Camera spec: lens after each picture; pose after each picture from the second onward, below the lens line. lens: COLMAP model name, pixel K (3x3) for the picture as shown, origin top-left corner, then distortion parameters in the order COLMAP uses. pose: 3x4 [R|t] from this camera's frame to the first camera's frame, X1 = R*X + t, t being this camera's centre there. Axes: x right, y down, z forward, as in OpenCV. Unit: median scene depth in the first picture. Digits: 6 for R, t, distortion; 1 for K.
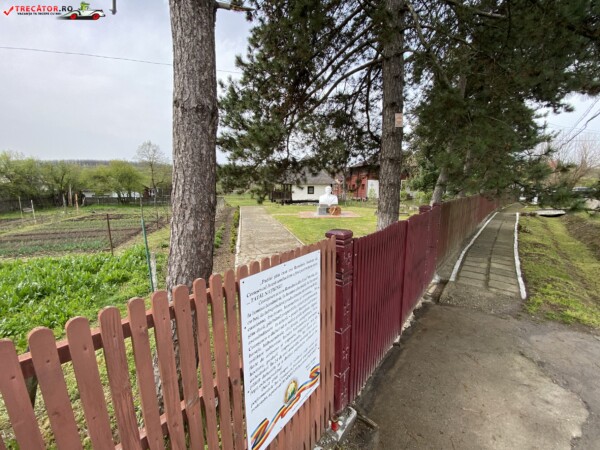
lens RADIAL K [[242.4, 0, 300.0], [0, 242.4, 225.0], [0, 0, 1]] dist [0.043919, -0.033578]
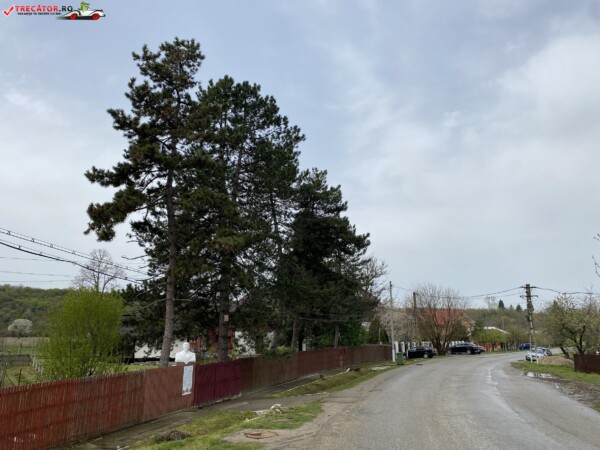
lens RADIAL K [[454.9, 0, 298.0], [0, 454.9, 219.3], [0, 0, 1]] dist [0.077250, -0.130839]
pose [[0.933721, 0.097401, 0.344496, -0.373380], [0.043764, 0.924006, -0.379865, 0.253795], [-0.355315, 0.369765, 0.858502, -2.335898]]
